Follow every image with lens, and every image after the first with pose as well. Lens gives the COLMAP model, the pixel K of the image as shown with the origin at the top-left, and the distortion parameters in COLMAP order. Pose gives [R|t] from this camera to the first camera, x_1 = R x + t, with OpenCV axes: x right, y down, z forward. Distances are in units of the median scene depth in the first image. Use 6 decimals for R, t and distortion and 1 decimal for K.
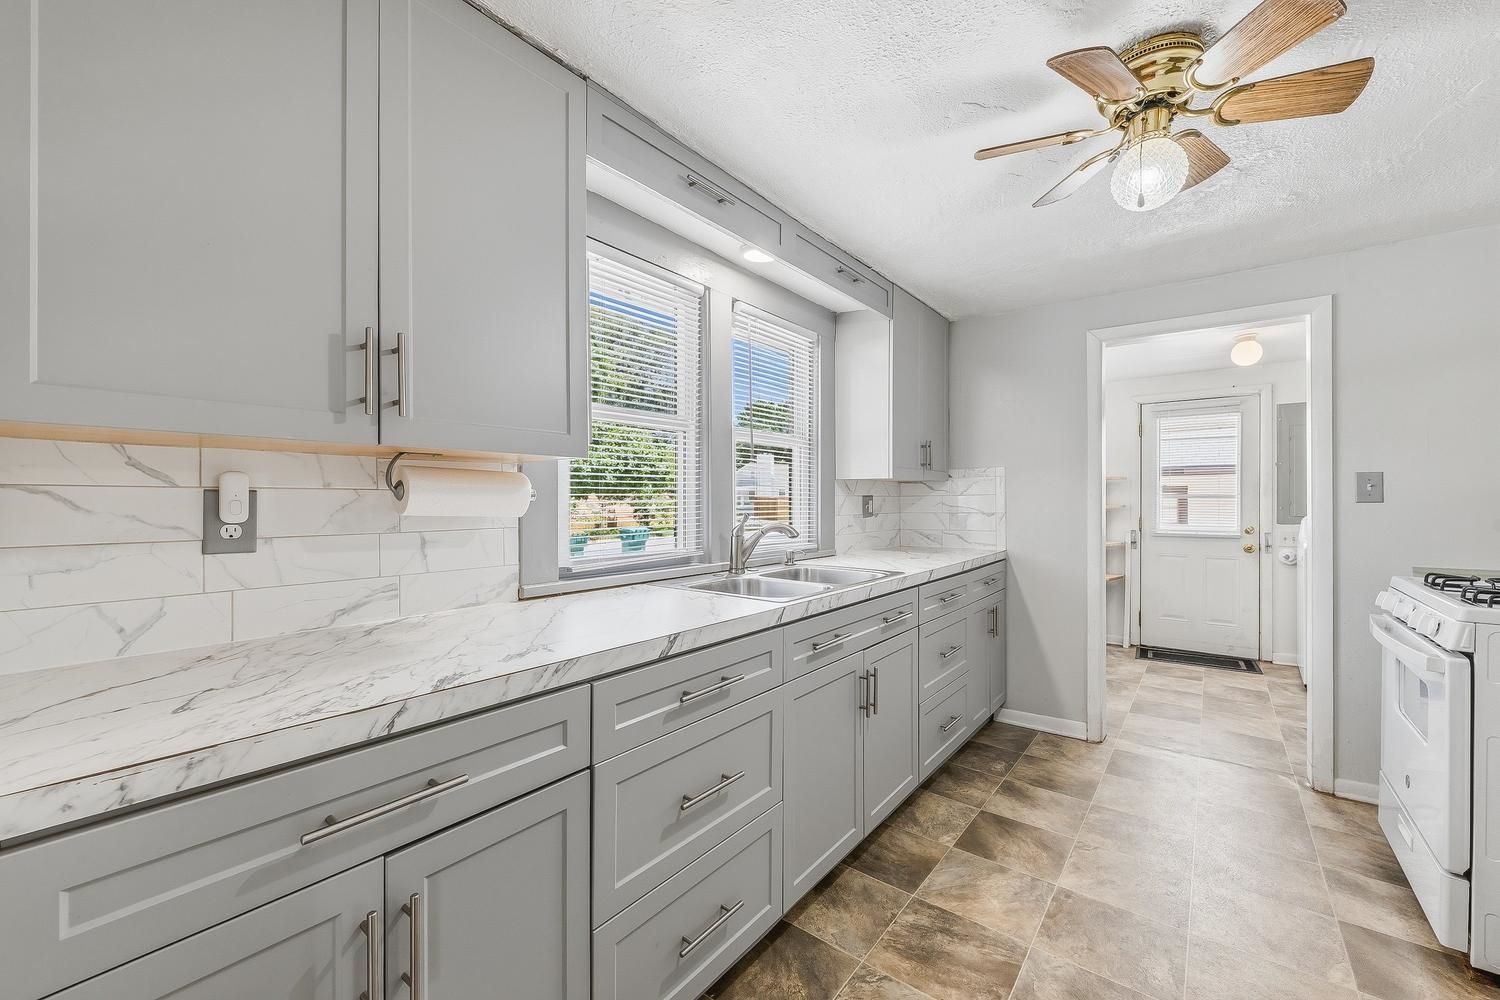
lens RADIAL K [[598.8, 0, 745.6], [0, 598.8, 501.1], [0, 0, 1]] dist [-0.001579, 0.000067]
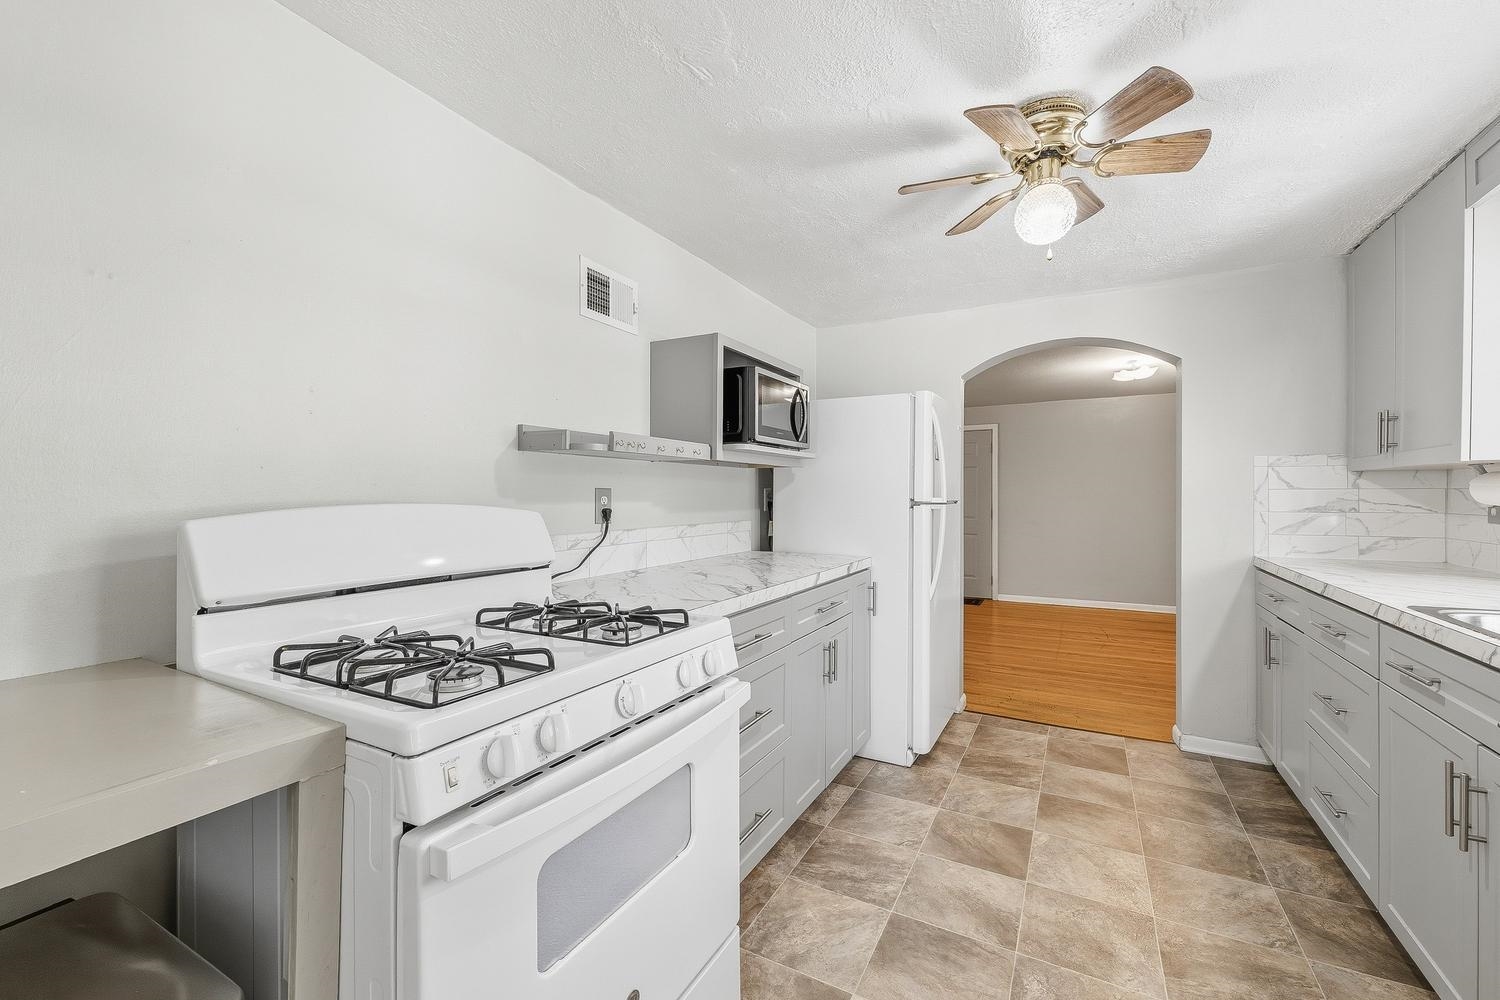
lens RADIAL K [[613.1, 0, 751.0], [0, 613.1, 501.7], [0, 0, 1]] dist [0.000582, 0.000155]
pose [[-0.985559, 0.002105, -0.169317, 0.743614], [0.000233, 0.999939, 0.011078, -0.001800], [0.169330, 0.010878, -0.985499, 1.071854]]
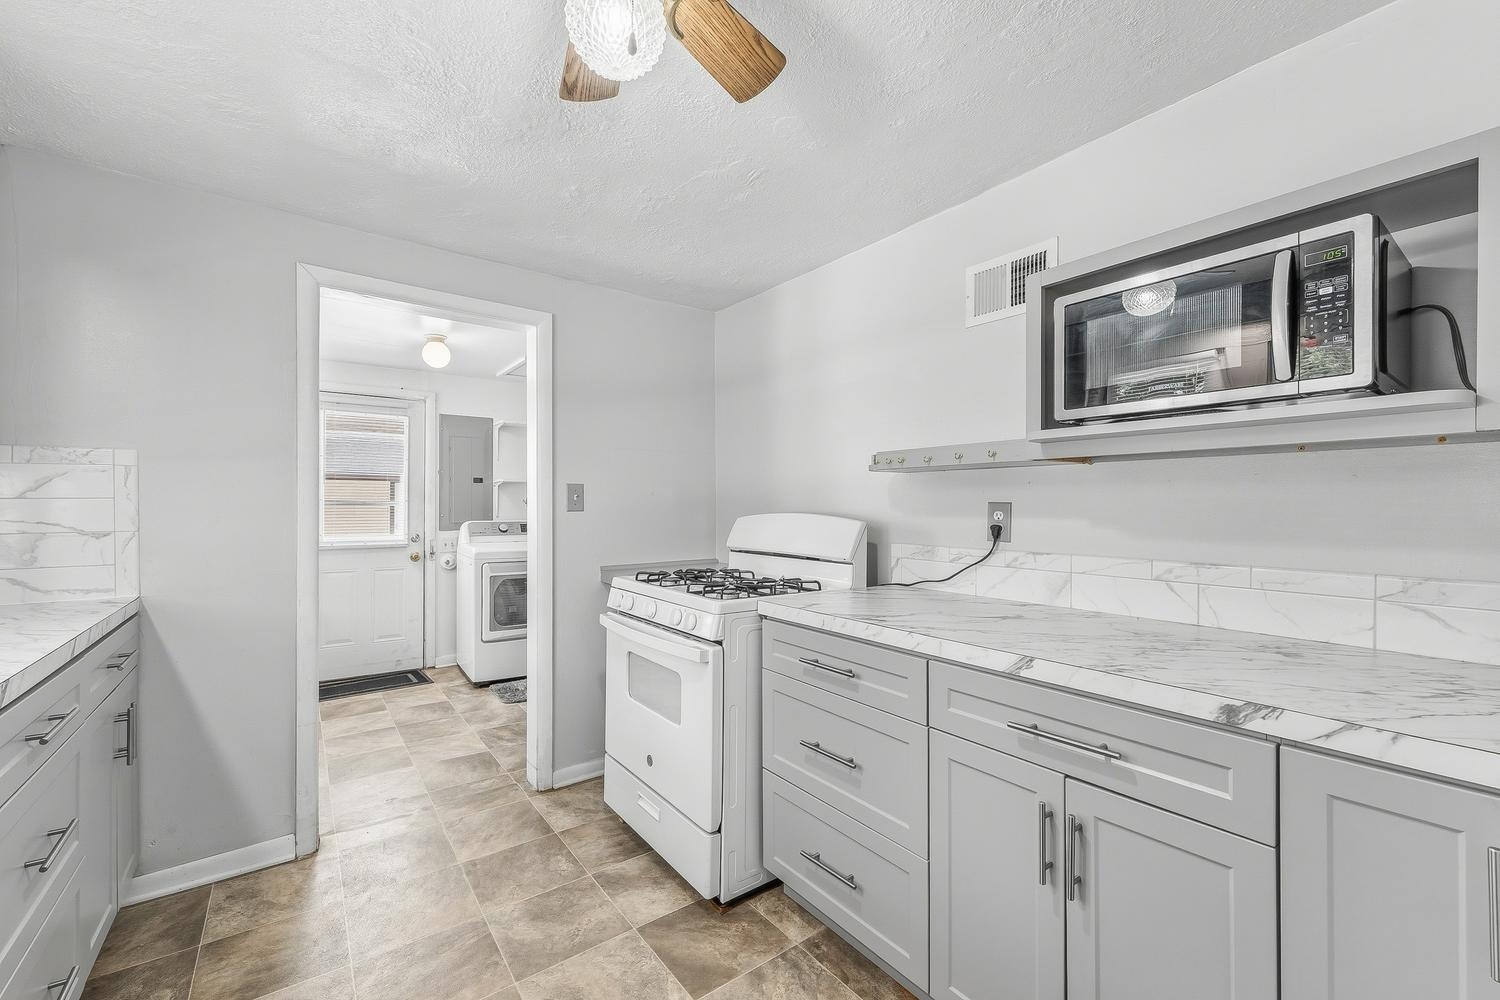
lens RADIAL K [[612.7, 0, 753.6], [0, 612.7, 506.5], [0, 0, 1]] dist [0.001146, 0.000341]
pose [[0.261692, 0.001549, 0.965150, 0.031807], [-0.001712, 0.999998, -0.001140, -0.004811], [-0.965150, -0.001354, 0.261694, 0.349724]]
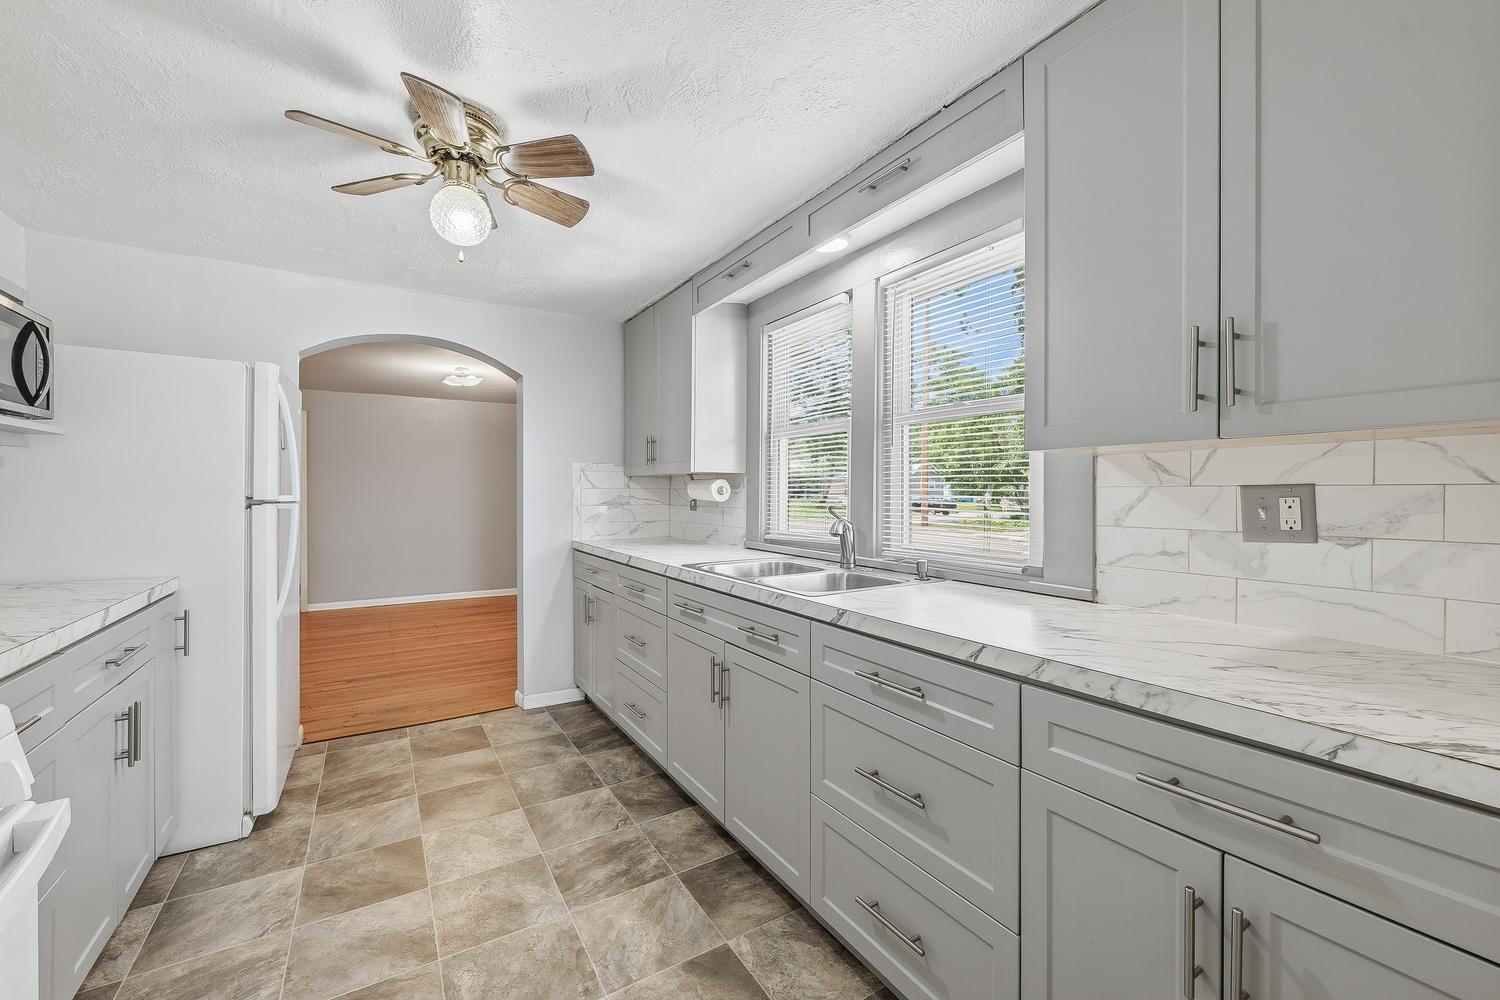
lens RADIAL K [[603.6, 0, 750.0], [0, 603.6, 500.0], [0, 0, 1]] dist [0.001285, 0.000052]
pose [[-0.343036, 0.010089, -0.939268, 0.824788], [-0.003281, 0.999923, 0.011939, -0.002359], [0.939317, 0.007178, -0.342976, 1.003805]]
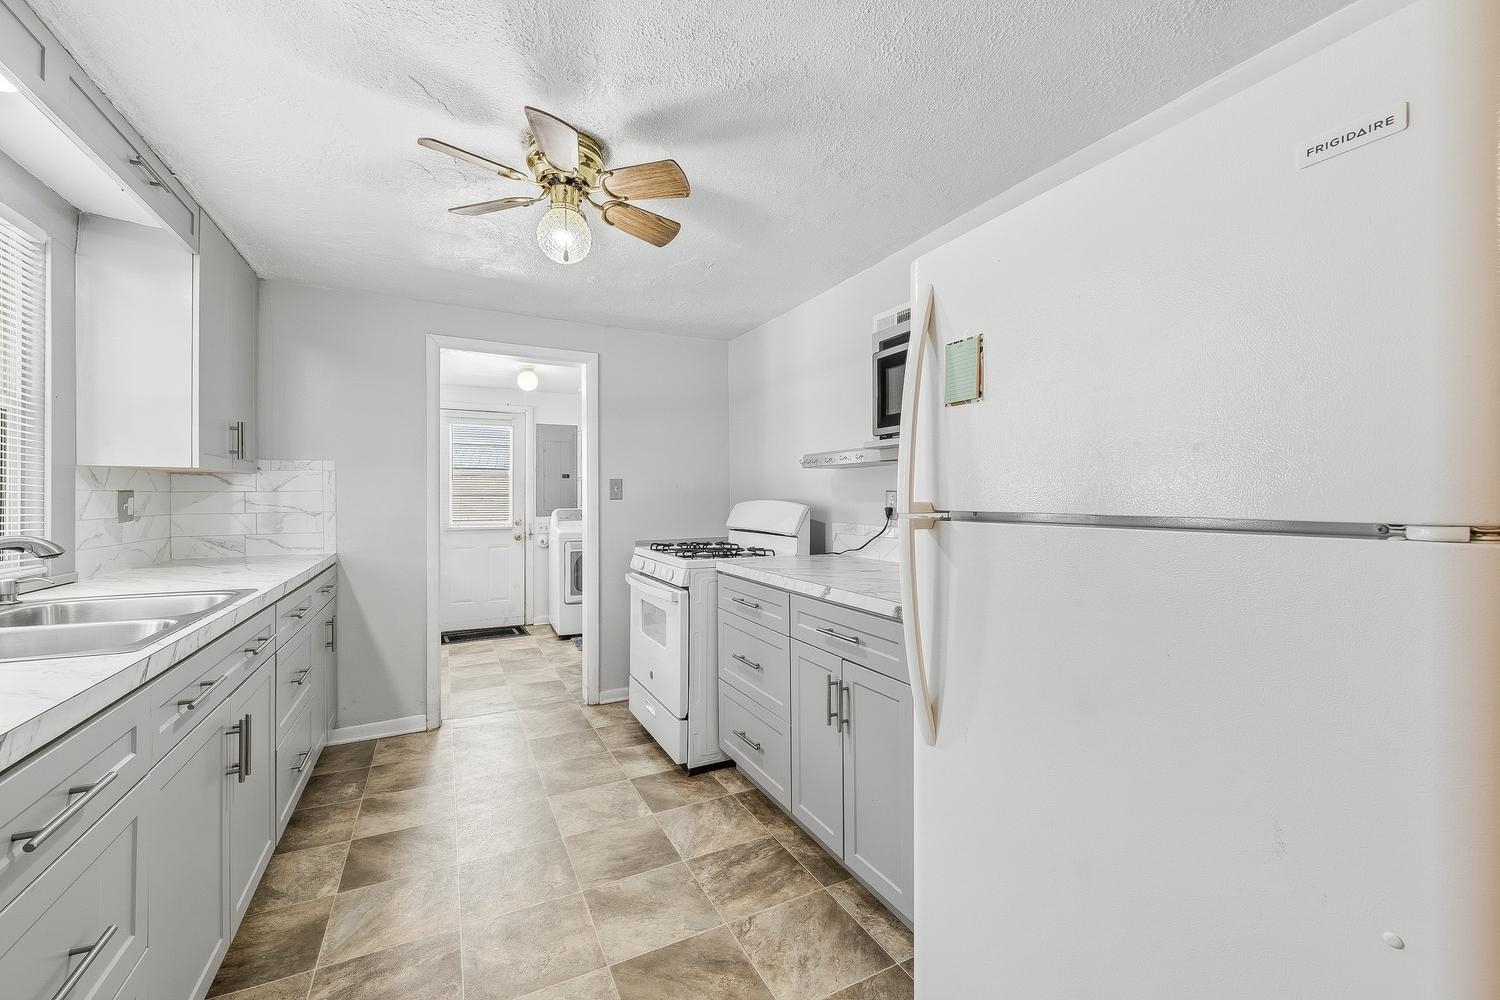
lens RADIAL K [[601.4, 0, 752.2], [0, 601.4, 498.7], [0, 0, 1]] dist [0.002030, 0.000044]
pose [[0.417409, -0.000298, 0.908719, -0.156411], [0.001455, 0.999999, -0.000340, 0.001683], [-0.908718, 0.001464, 0.417409, 0.062831]]
